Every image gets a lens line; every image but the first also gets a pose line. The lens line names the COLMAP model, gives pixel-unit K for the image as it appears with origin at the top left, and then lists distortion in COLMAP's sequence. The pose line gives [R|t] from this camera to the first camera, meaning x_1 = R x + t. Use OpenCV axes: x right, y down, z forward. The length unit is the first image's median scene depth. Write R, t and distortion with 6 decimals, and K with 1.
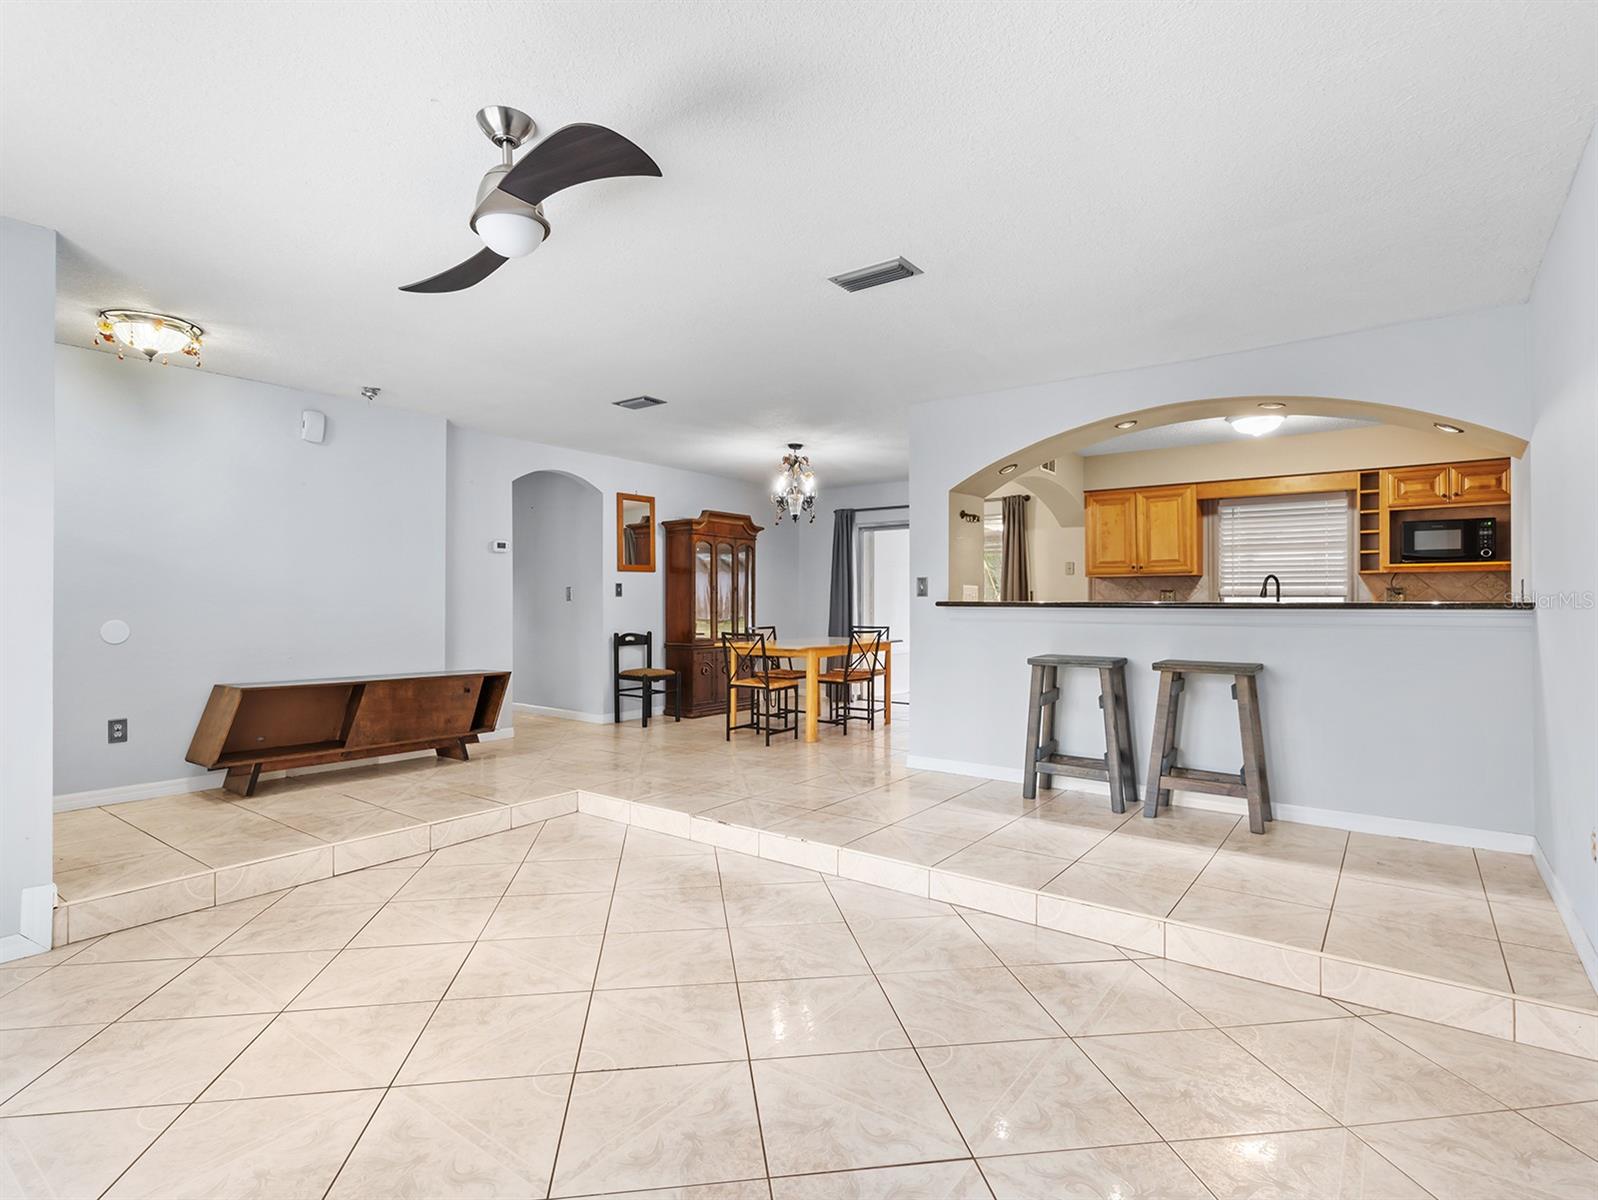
lens RADIAL K [[821.3, 0, 792.4], [0, 821.3, 594.3], [0, 0, 1]] dist [-0.002101, 0.000508]
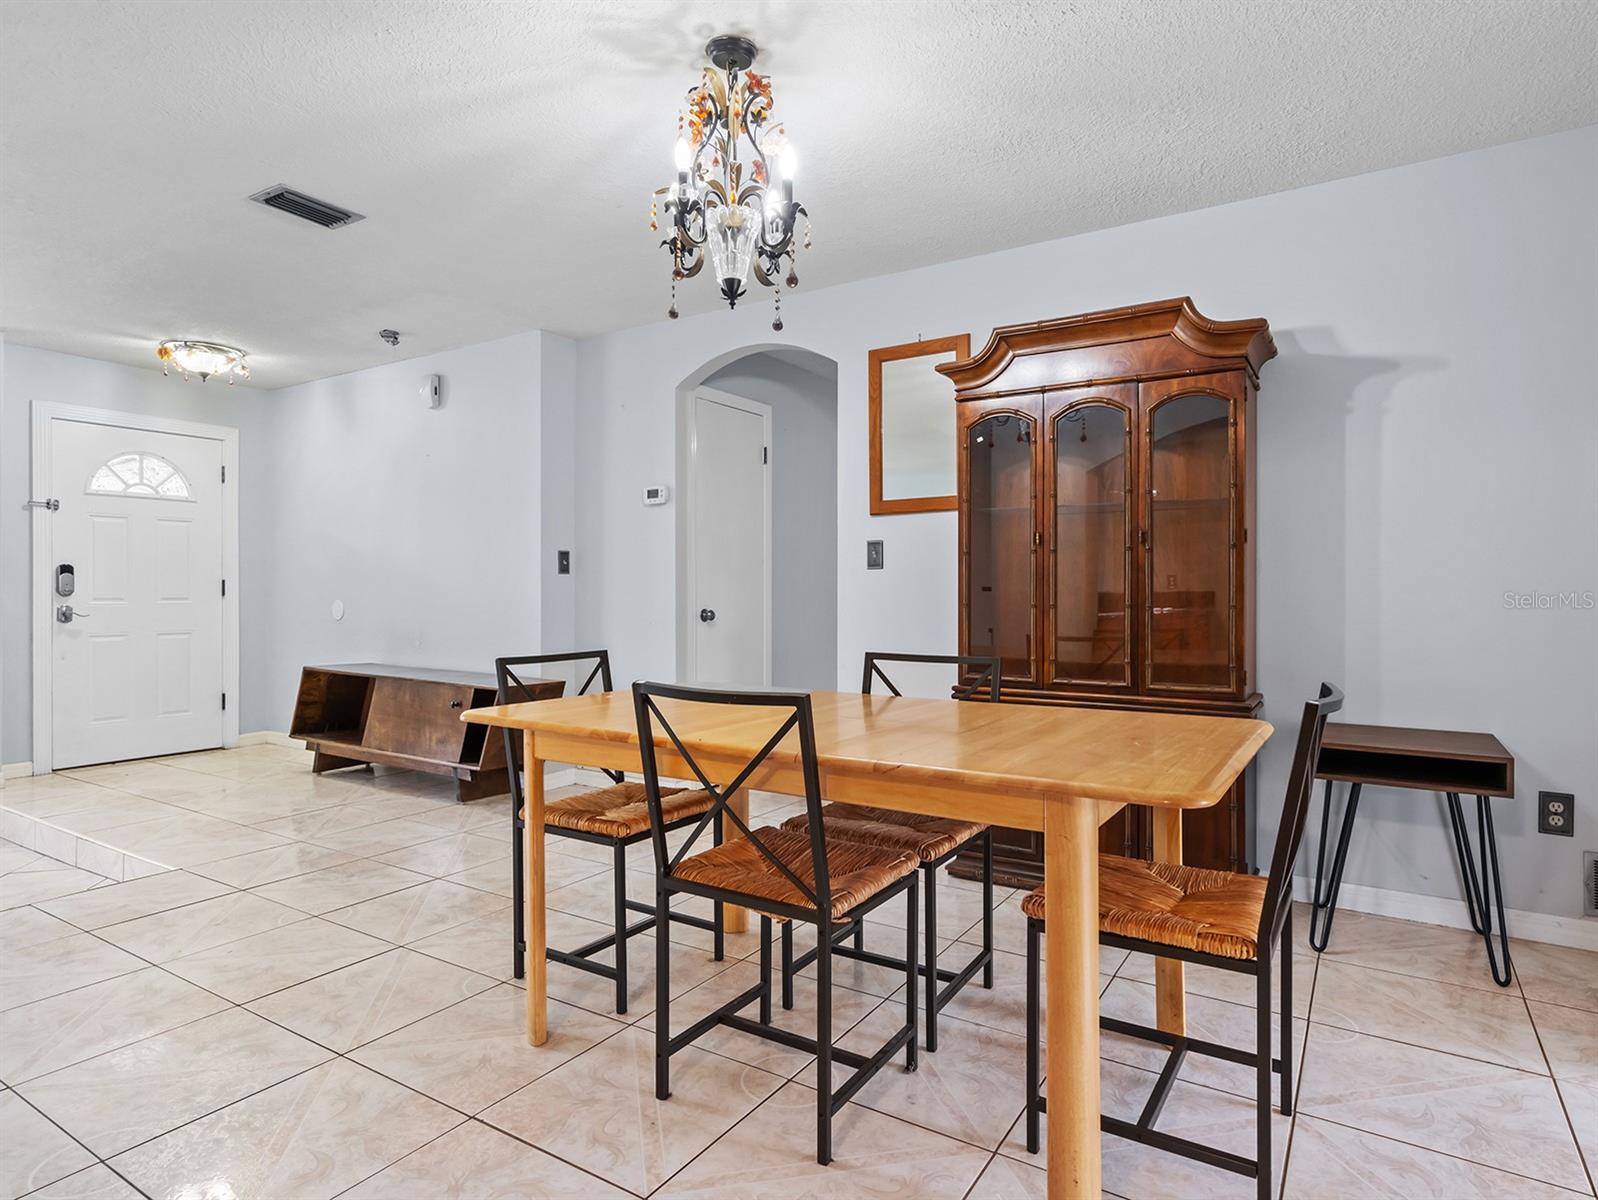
lens RADIAL K [[893.5, 0, 799.0], [0, 893.5, 600.0], [0, 0, 1]] dist [-0.001179, -0.000101]
pose [[0.071992, 0.008593, -0.997368, 0.420584], [0.011222, 0.999893, 0.009425, 0.021262], [0.997342, -0.011871, 0.071887, 1.279138]]
